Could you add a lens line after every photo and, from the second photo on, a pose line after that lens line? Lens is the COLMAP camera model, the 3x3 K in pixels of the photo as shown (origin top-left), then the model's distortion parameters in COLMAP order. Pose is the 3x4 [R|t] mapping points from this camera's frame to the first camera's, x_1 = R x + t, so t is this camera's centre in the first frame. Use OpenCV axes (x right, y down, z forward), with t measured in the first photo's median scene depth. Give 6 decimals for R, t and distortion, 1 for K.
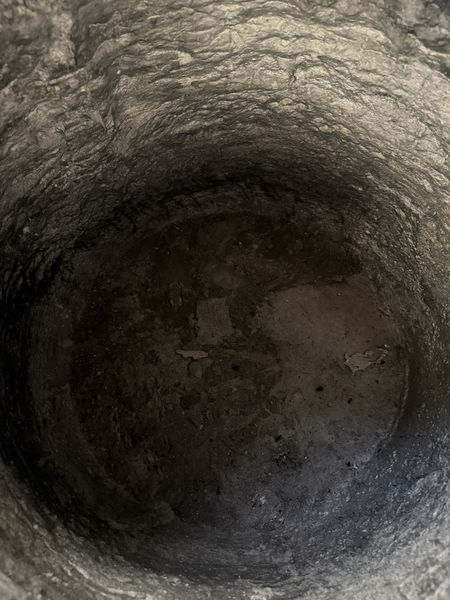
lens RADIAL K [[427.3, 0, 226.2], [0, 427.3, 296.4], [0, 0, 1]] dist [0.032819, -0.044216]
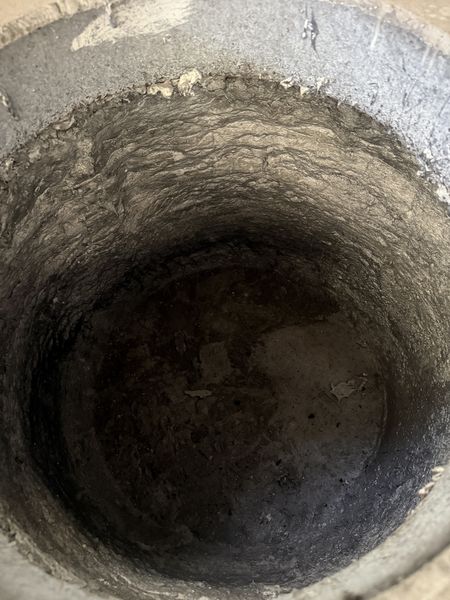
lens RADIAL K [[427.3, 0, 222.2], [0, 427.3, 299.8], [0, 0, 1]] dist [0.032819, -0.044216]
pose [[0.997415, -0.071792, 0.003195, -0.001703], [0.071839, 0.994938, -0.070264, -0.035028], [0.001866, 0.070312, 0.997523, -0.191824]]
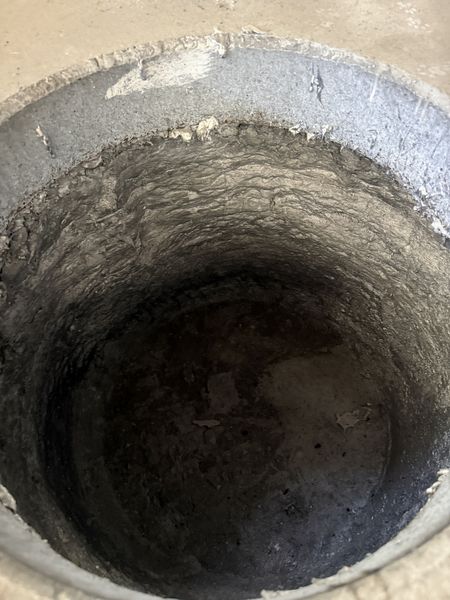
lens RADIAL K [[427.3, 0, 226.4], [0, 427.3, 303.9], [0, 0, 1]] dist [0.032819, -0.044216]
pose [[0.997811, -0.062344, 0.022060, -0.036010], [0.065126, 0.984297, -0.164068, 0.011769], [-0.011485, 0.165145, 0.986202, -0.244489]]
